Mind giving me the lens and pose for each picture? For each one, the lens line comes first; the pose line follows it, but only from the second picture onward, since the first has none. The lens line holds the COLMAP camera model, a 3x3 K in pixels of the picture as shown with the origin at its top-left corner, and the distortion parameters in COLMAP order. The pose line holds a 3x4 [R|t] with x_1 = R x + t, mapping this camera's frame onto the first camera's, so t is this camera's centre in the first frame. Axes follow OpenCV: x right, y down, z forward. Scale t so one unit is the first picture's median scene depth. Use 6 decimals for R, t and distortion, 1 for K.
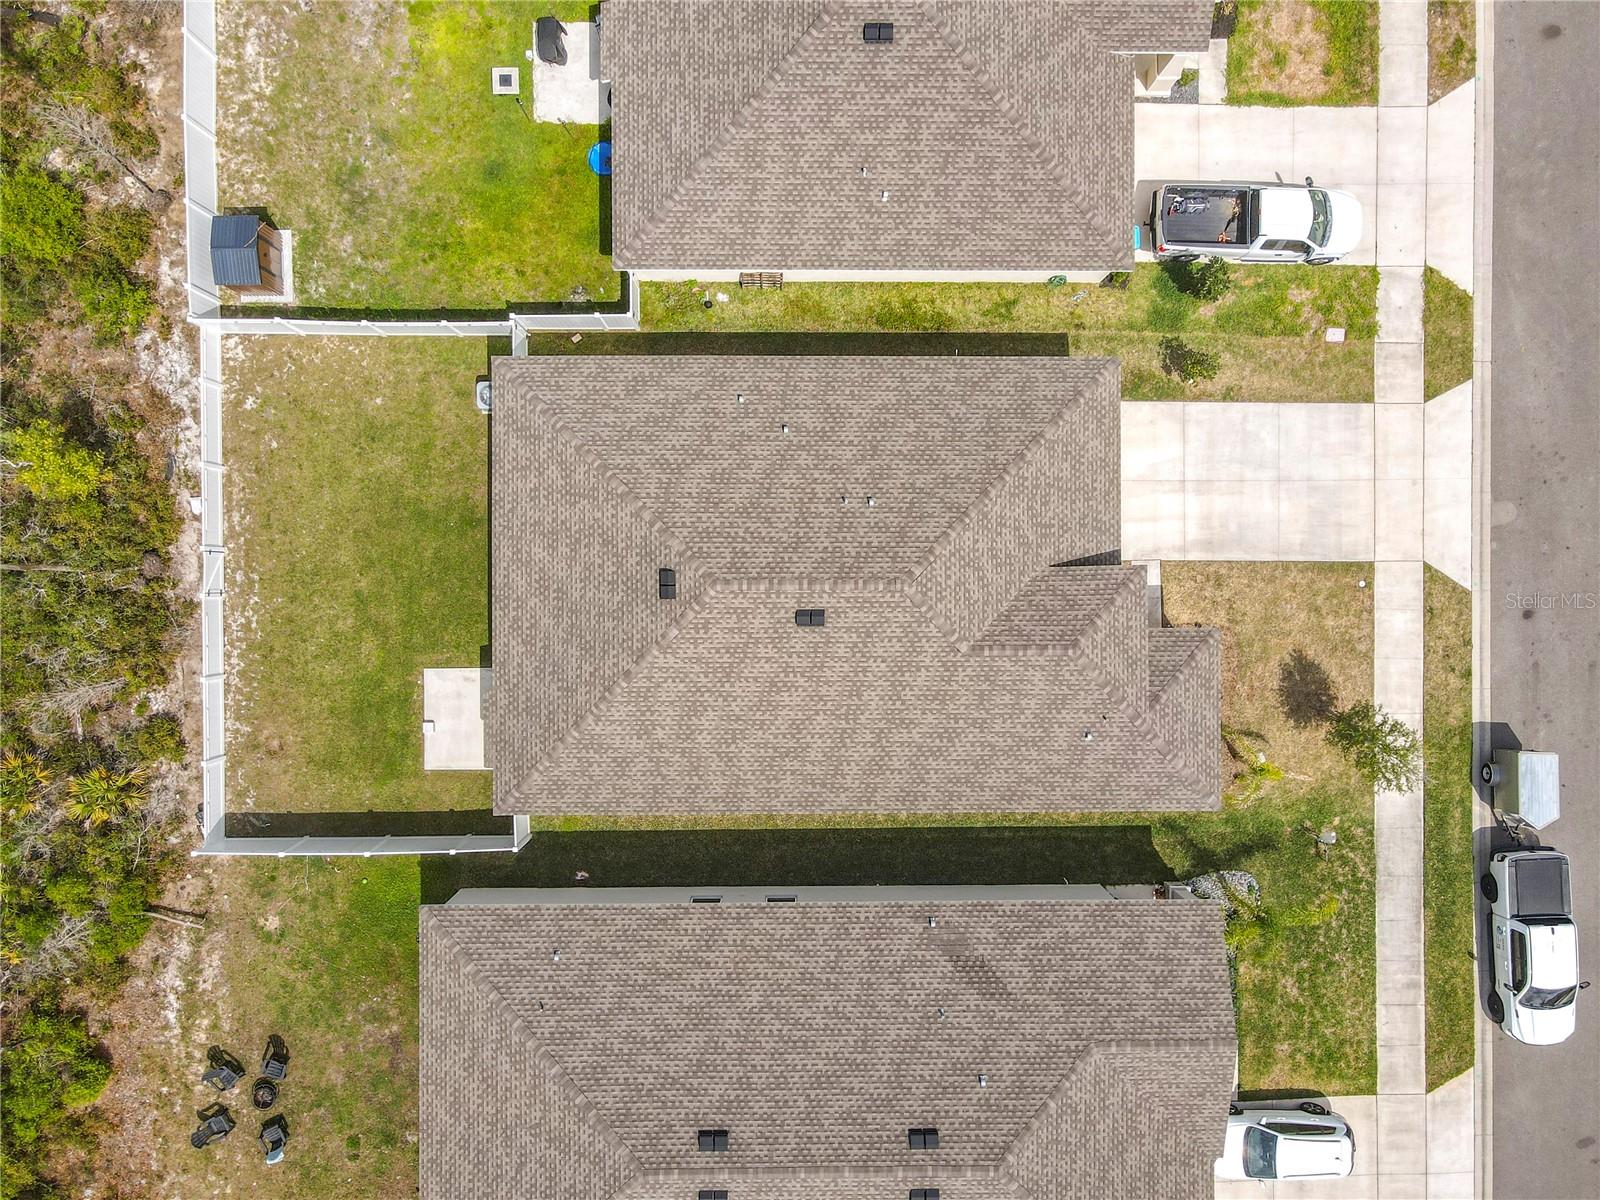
lens RADIAL K [[1190.7, 0, 833.9], [0, 1190.7, 564.1], [0, 0, 1]] dist [0.036968, -0.025257]
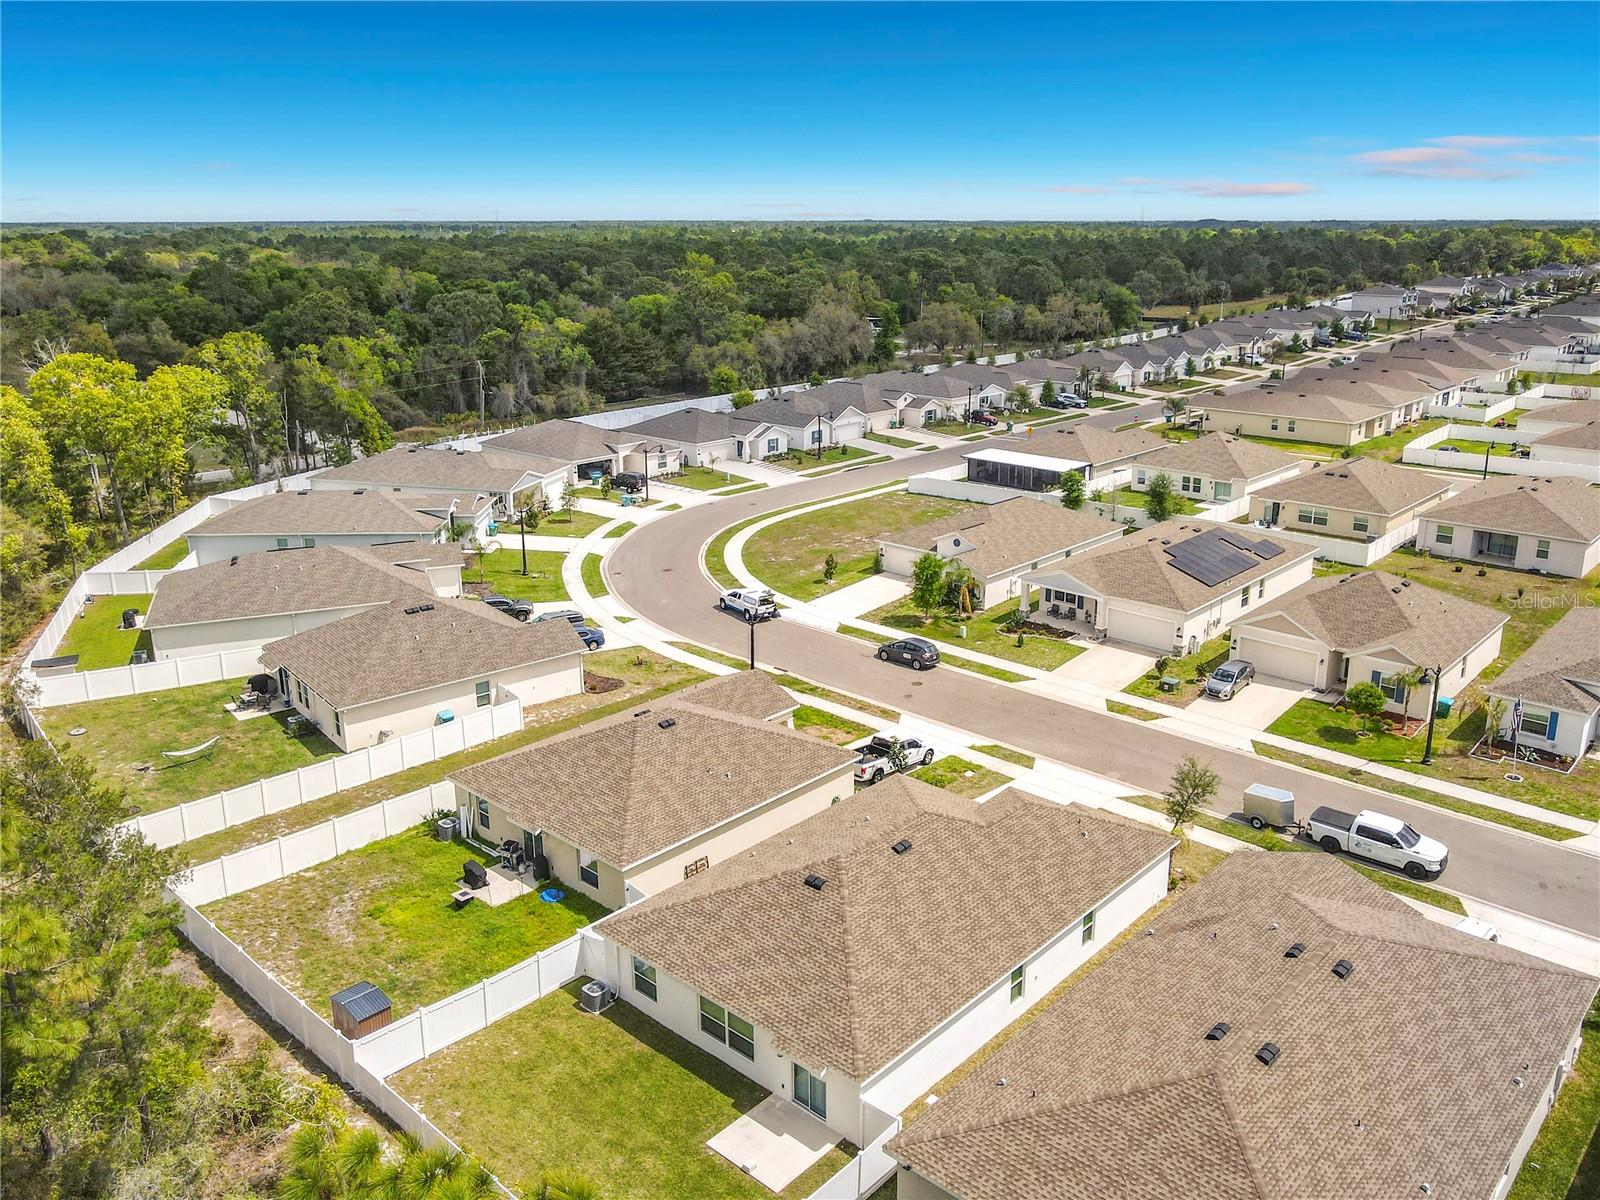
lens RADIAL K [[1232.0, 0, 827.2], [0, 1232.0, 598.1], [0, 0, 1]] dist [-0.010049, -0.000959]
pose [[0.670058, -0.235136, 0.704083, -0.871067], [0.742173, 0.194100, -0.641486, 0.718453], [0.014173, 0.952384, 0.304570, 0.238052]]
